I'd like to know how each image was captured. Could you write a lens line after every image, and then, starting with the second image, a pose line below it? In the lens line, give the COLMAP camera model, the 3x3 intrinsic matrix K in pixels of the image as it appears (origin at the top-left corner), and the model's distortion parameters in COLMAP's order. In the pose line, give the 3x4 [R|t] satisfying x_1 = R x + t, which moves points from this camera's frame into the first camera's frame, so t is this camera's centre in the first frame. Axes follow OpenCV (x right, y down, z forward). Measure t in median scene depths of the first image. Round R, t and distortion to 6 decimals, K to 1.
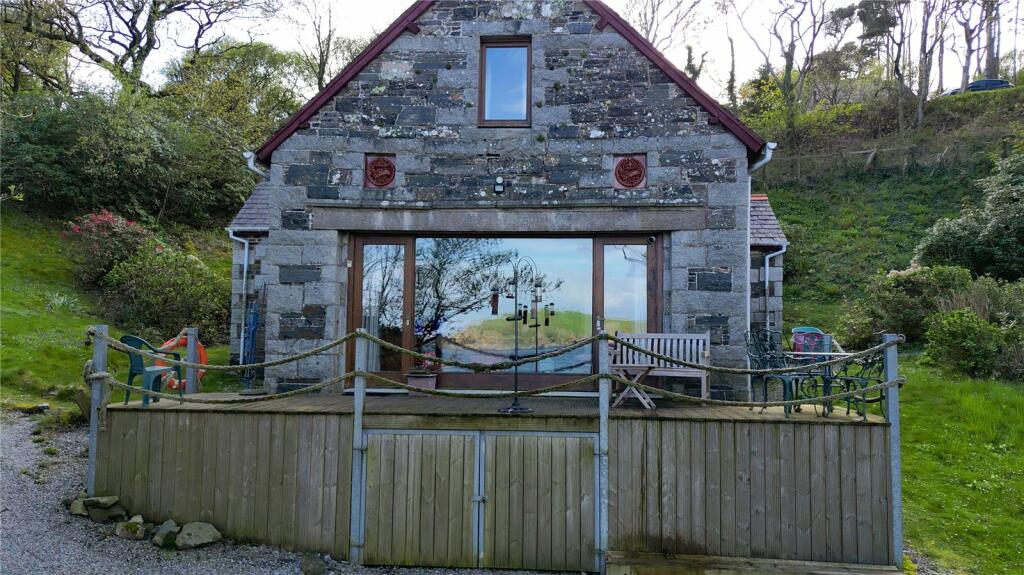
lens RADIAL K [[735.9, 0, 522.3], [0, 735.9, 291.5], [0, 0, 1]] dist [0.134392, -0.182485]
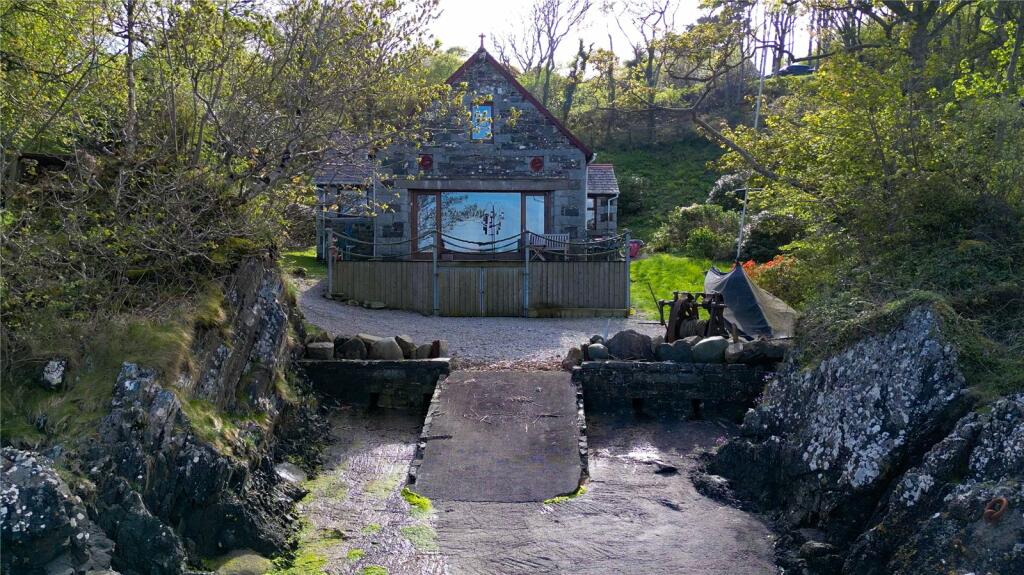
lens RADIAL K [[735.9, 0, 522.3], [0, 735.9, 291.5], [0, 0, 1]] dist [0.134392, -0.182485]
pose [[0.992497, -0.012766, 0.121605, -0.185567], [0.002423, 0.996393, 0.084824, 0.038979], [-0.122249, -0.083893, 0.988948, -1.312928]]
